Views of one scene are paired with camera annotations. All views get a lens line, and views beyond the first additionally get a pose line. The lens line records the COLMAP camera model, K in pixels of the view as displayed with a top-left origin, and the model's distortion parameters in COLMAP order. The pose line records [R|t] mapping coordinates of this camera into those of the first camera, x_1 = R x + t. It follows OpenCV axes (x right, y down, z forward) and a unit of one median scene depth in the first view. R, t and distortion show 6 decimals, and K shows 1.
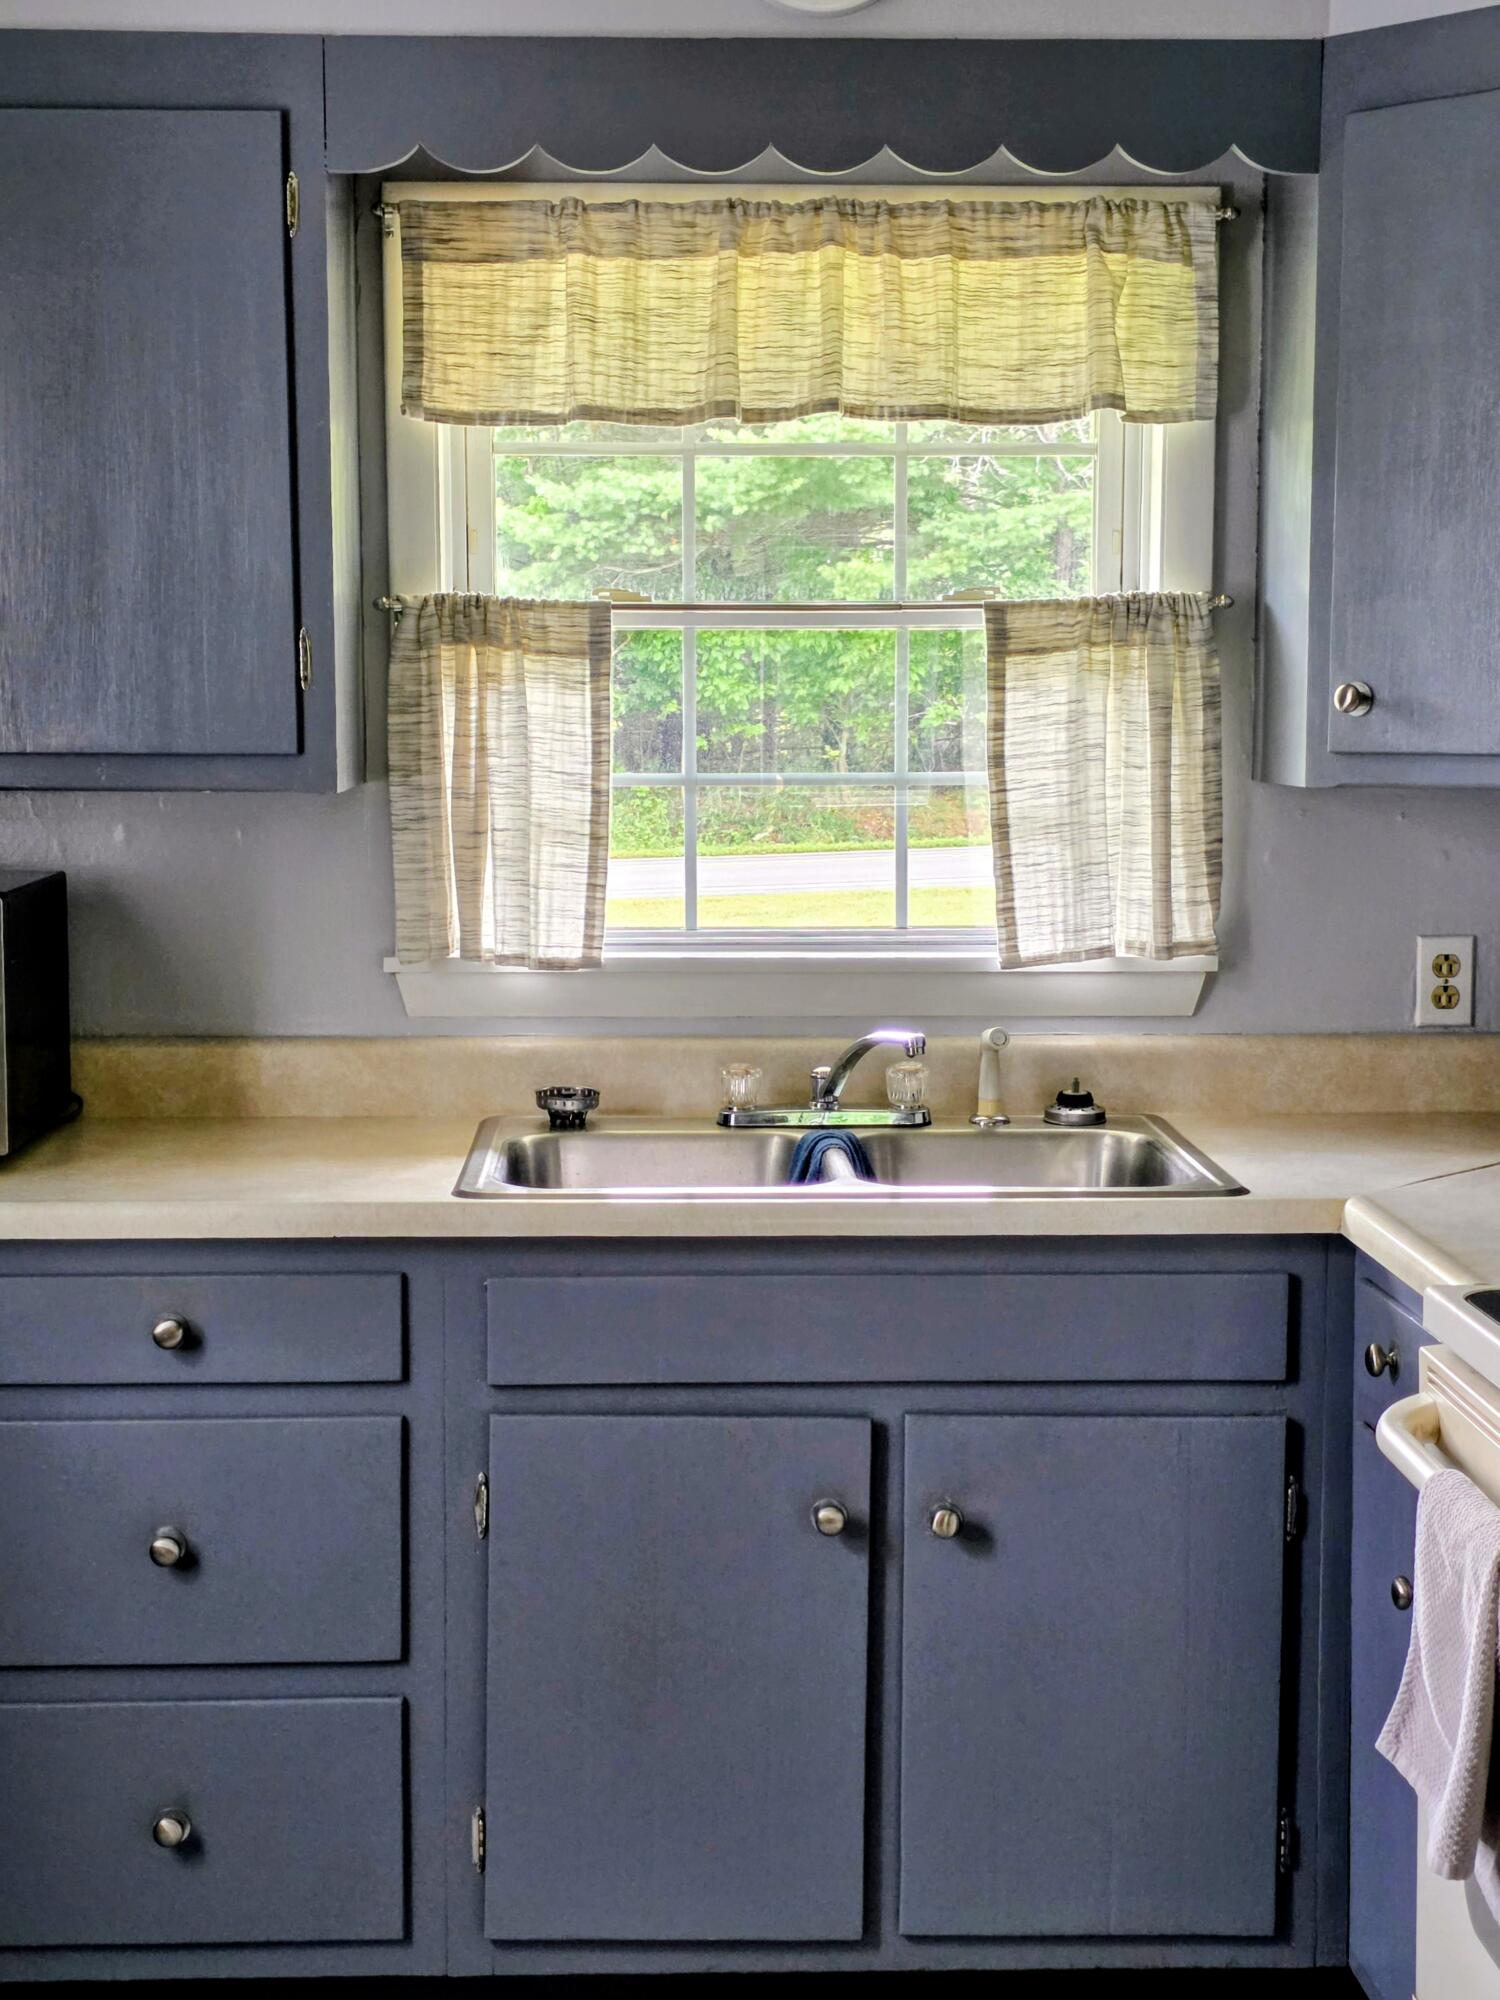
lens RADIAL K [[2893.1, 0, 741.6], [0, 2893.1, 995.6], [0, 0, 1]] dist [0.224631, -0.739391]
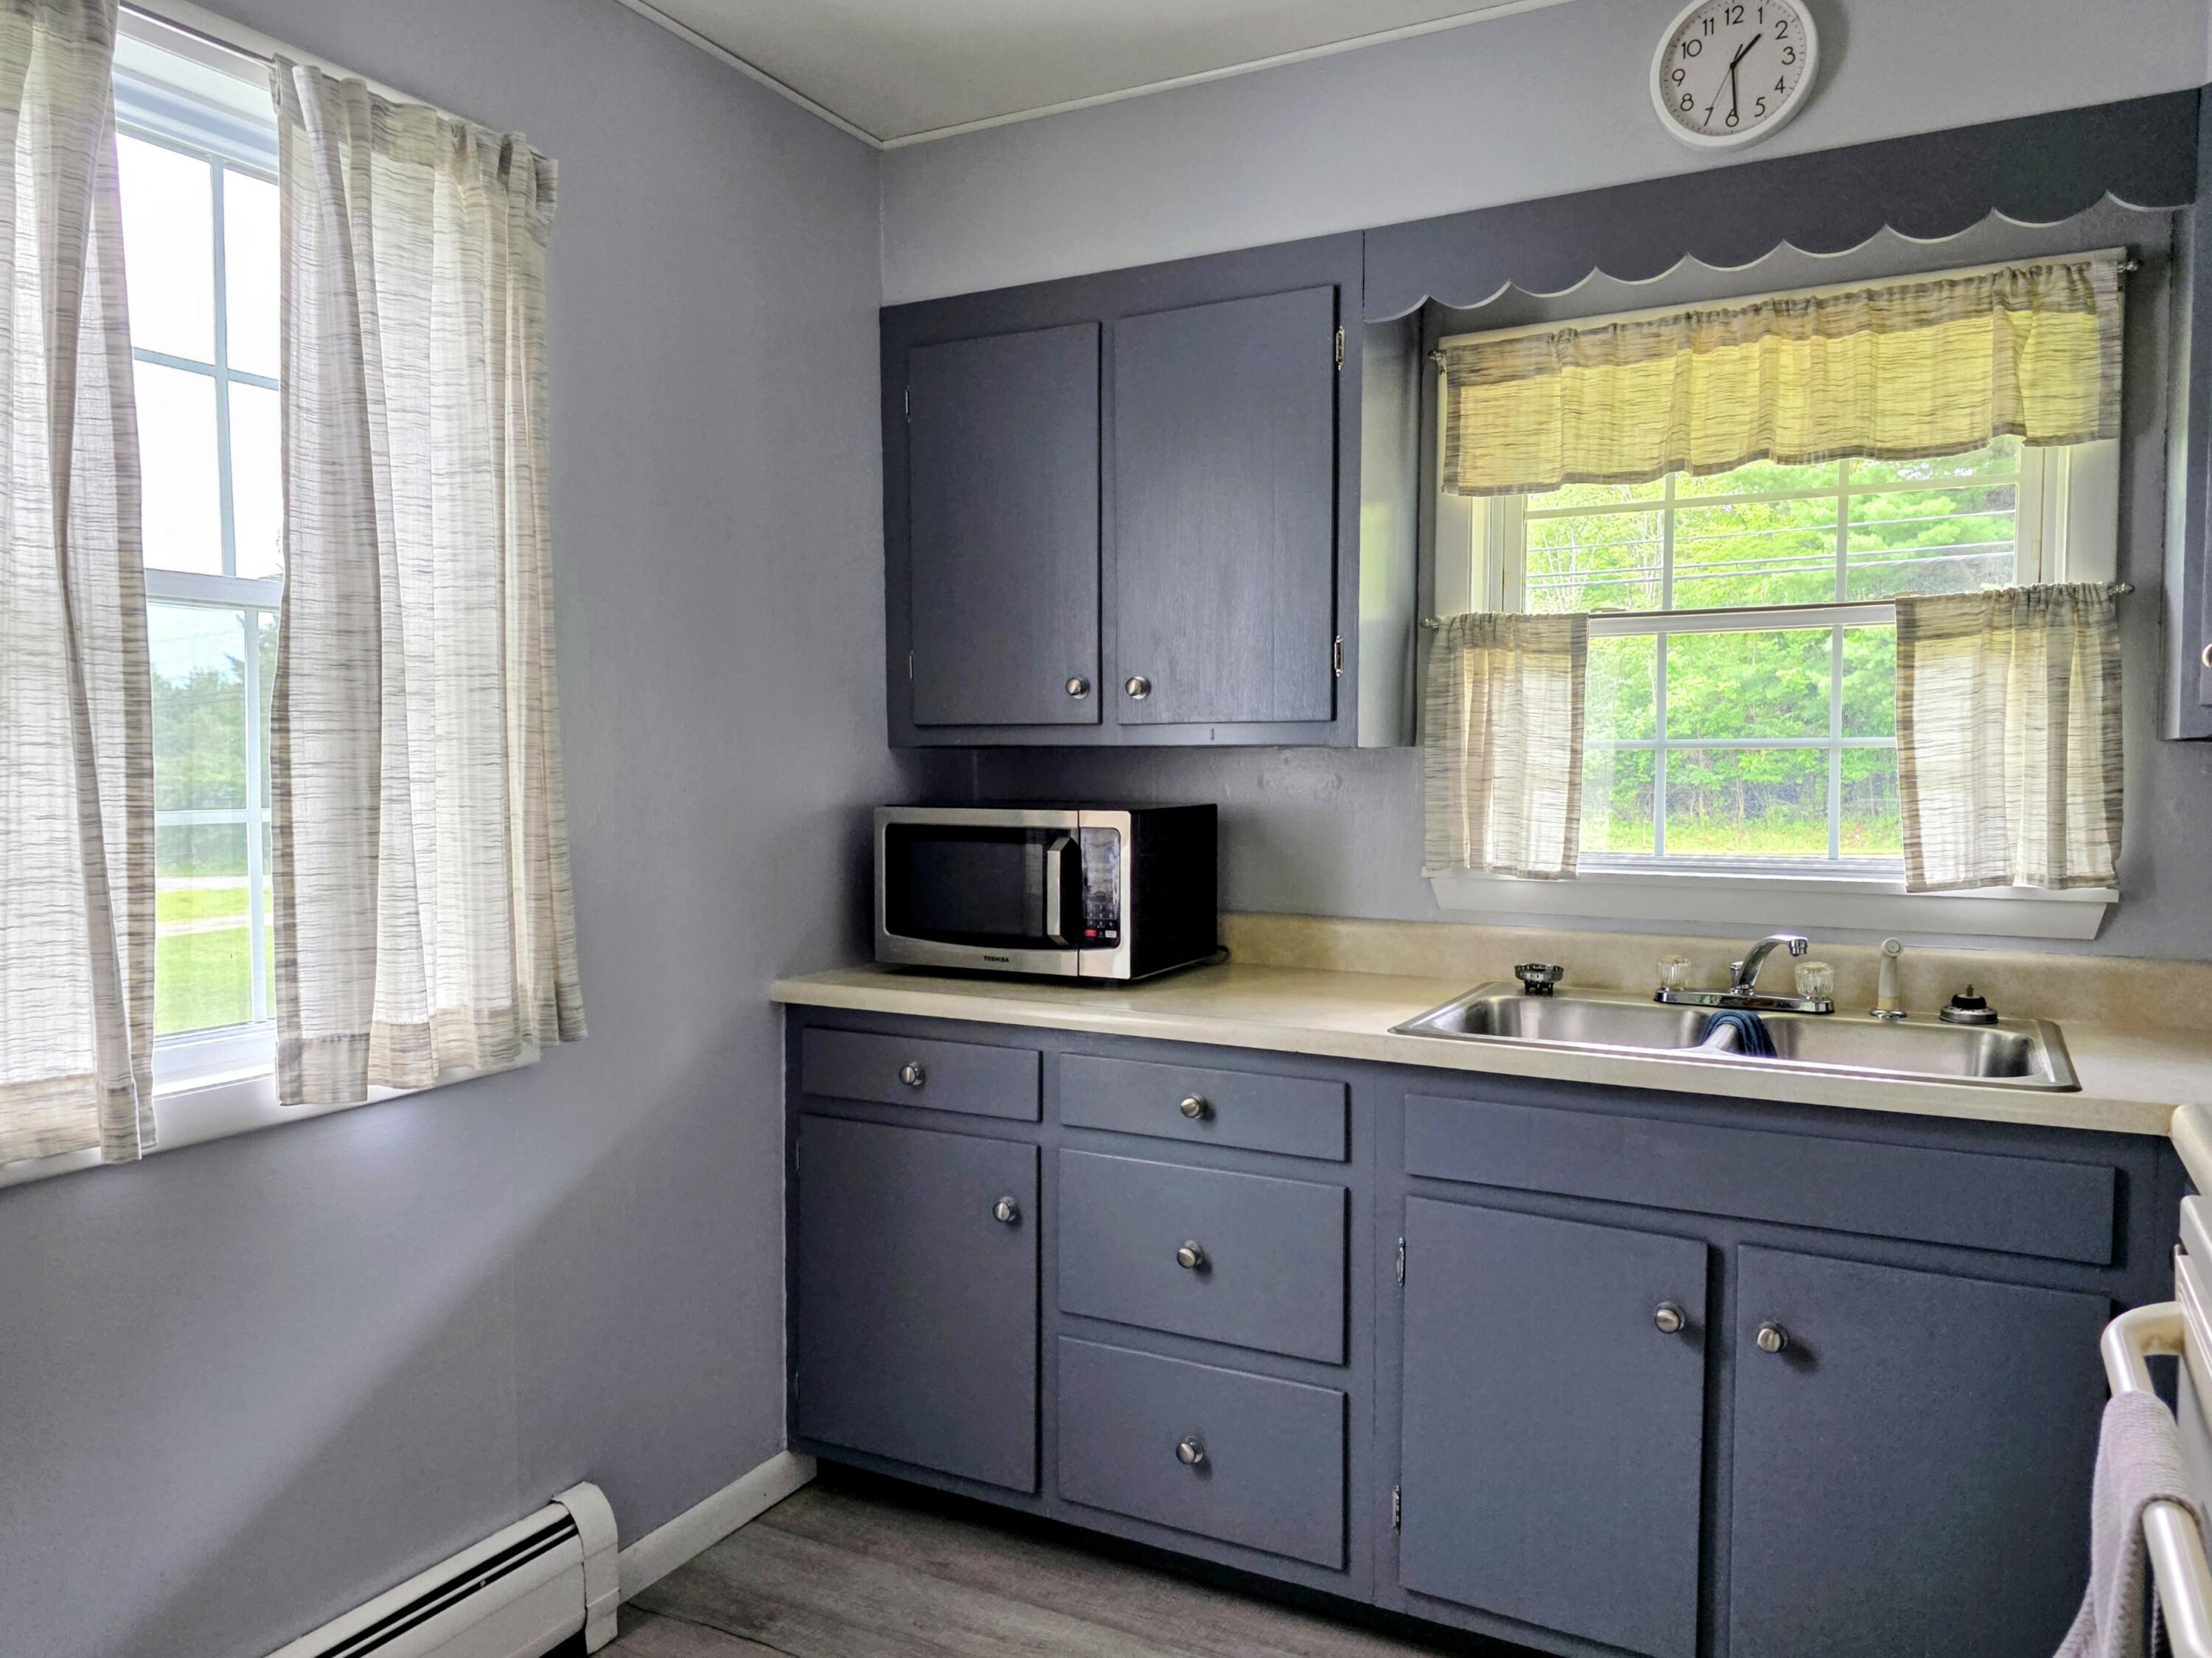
lens RADIAL K [[1581.8, 0, 1113.6], [0, 1581.8, 840.4], [0, 0, 1]] dist [0.071758, -0.062769]
pose [[0.870301, 0.024381, -0.491916, 0.134261], [-0.051072, 0.997857, -0.040900, 0.014293], [0.489864, 0.060719, 0.869682, 0.241649]]
